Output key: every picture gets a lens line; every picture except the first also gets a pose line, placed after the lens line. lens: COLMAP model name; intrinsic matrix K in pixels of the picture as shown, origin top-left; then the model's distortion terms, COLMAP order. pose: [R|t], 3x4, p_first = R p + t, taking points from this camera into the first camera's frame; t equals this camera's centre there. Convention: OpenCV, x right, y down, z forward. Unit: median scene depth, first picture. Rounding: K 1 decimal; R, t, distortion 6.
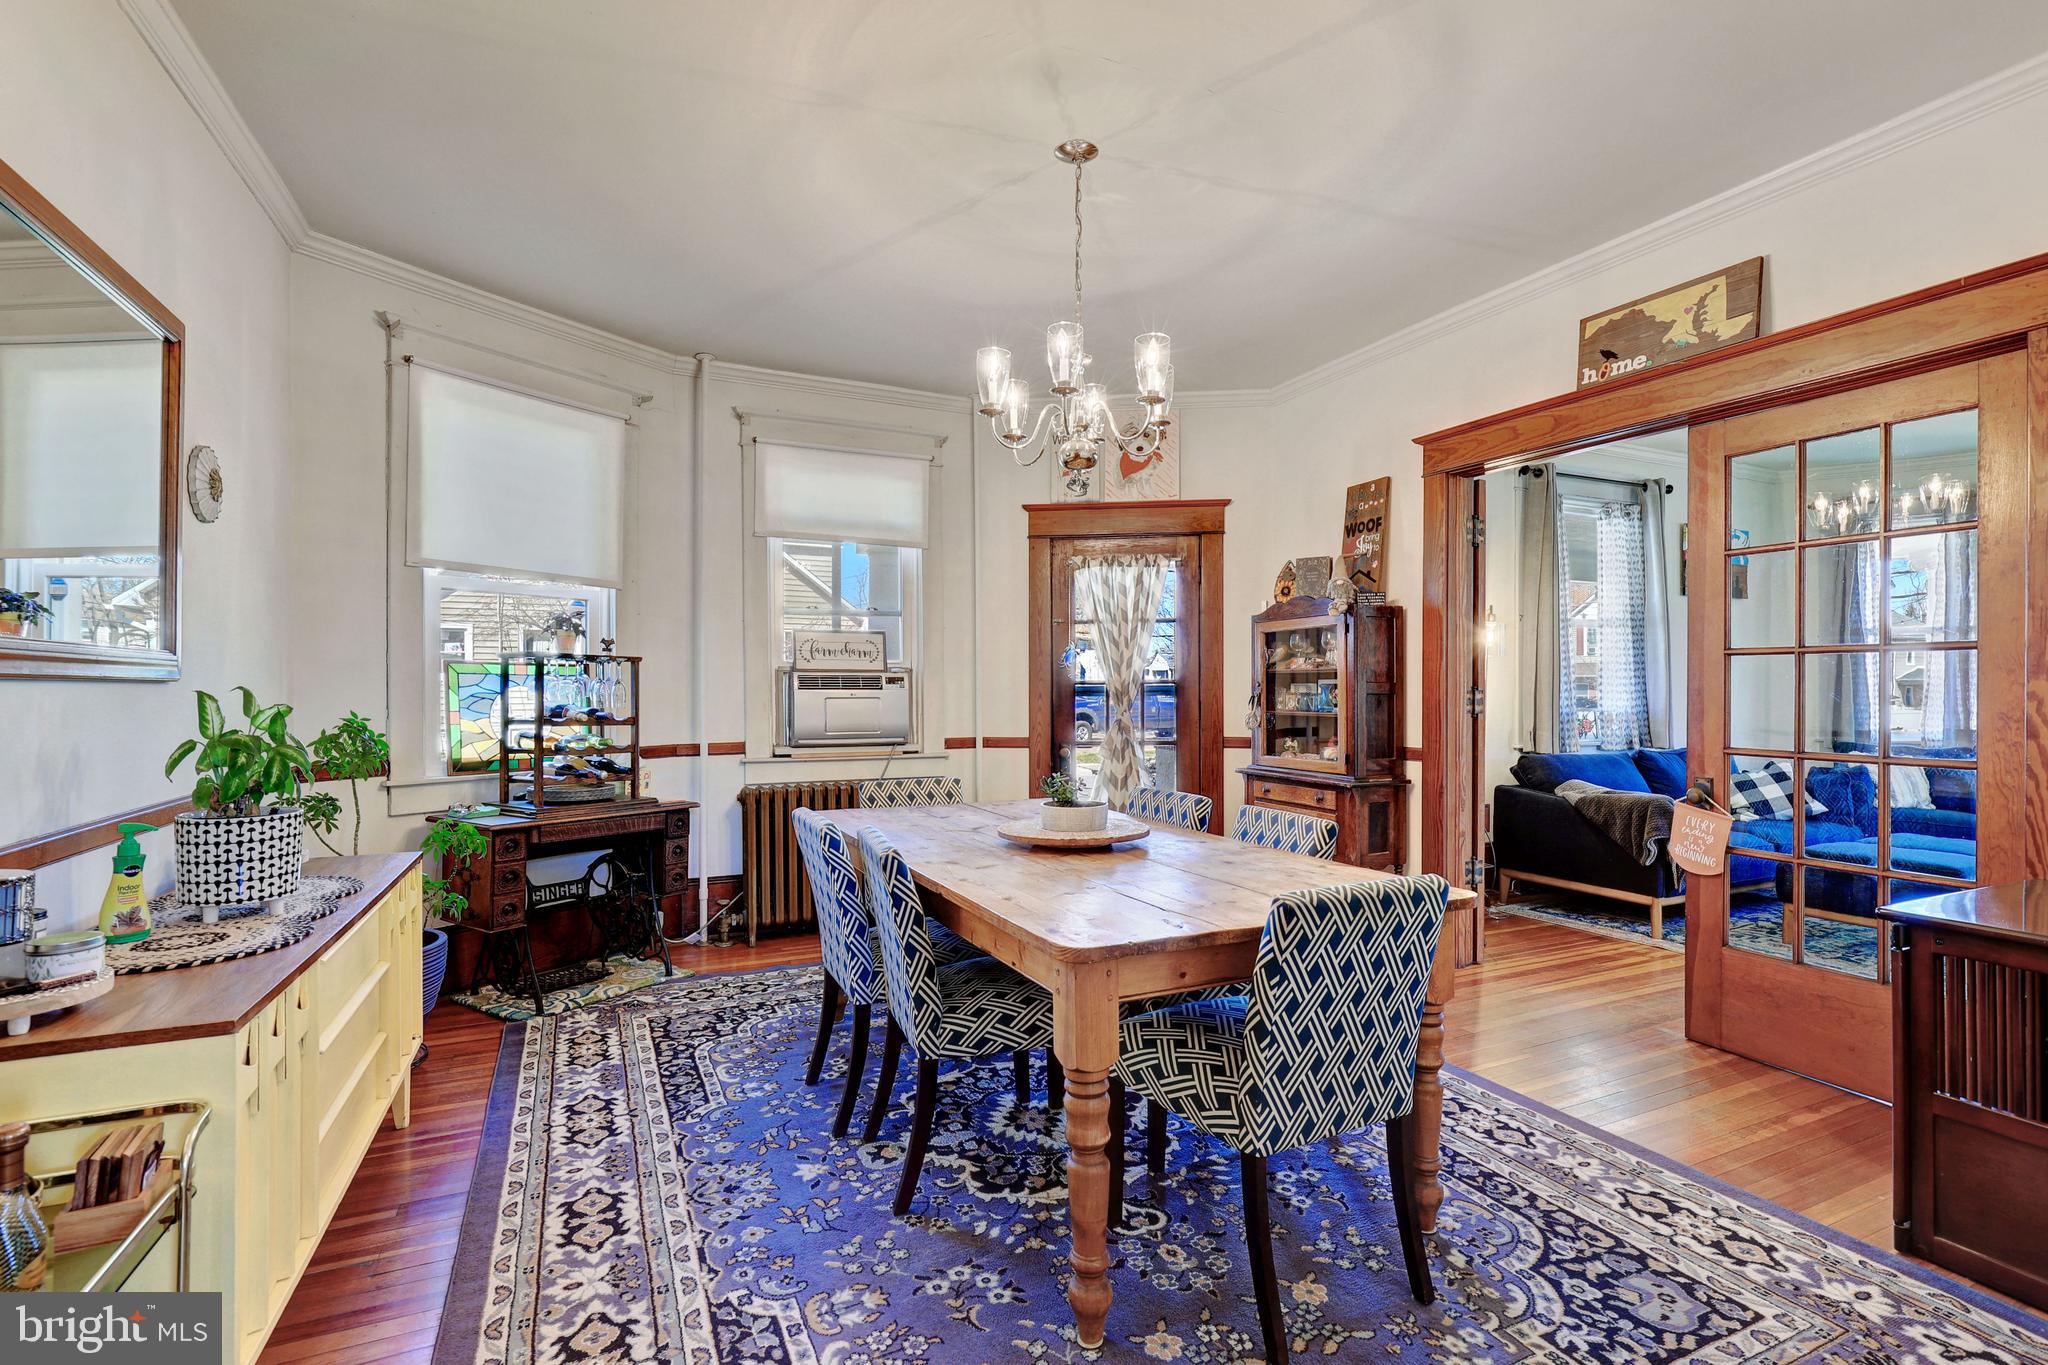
lens RADIAL K [[953.7, 0, 1012.4], [0, 953.7, 683.5], [0, 0, 1]] dist [-0.015728, 0.006839]
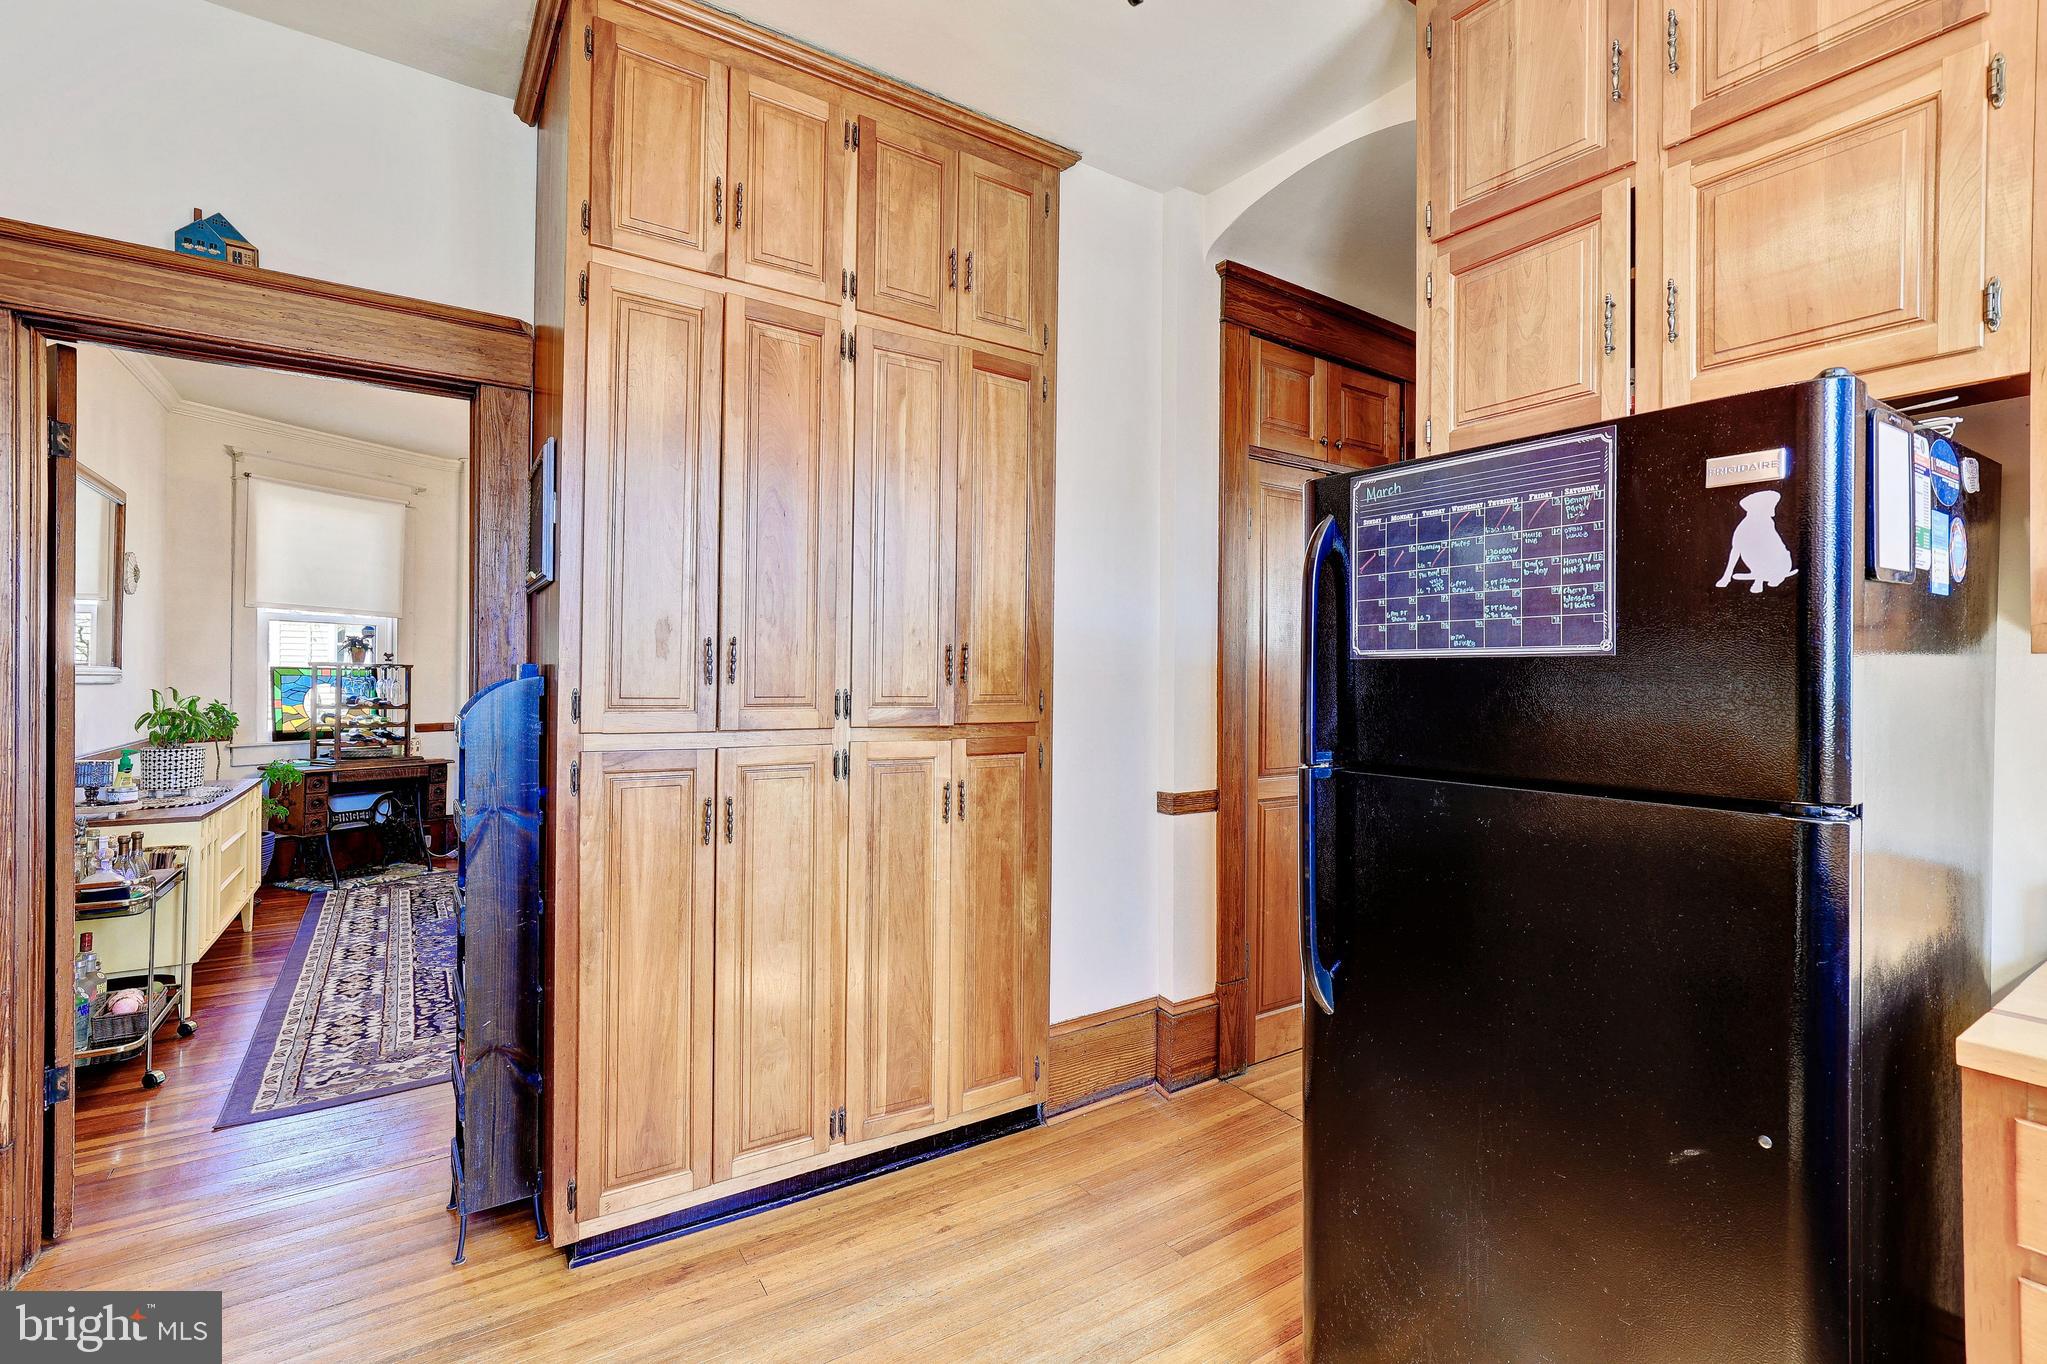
lens RADIAL K [[953.2, 0, 1044.5], [0, 953.2, 678.5], [0, 0, 1]] dist [-0.015728, 0.006839]
pose [[0.986318, 0.010976, 0.164487, 0.391799], [-0.011626, 0.999928, 0.002986, -0.024010], [-0.164443, -0.004857, 0.986375, -0.728902]]
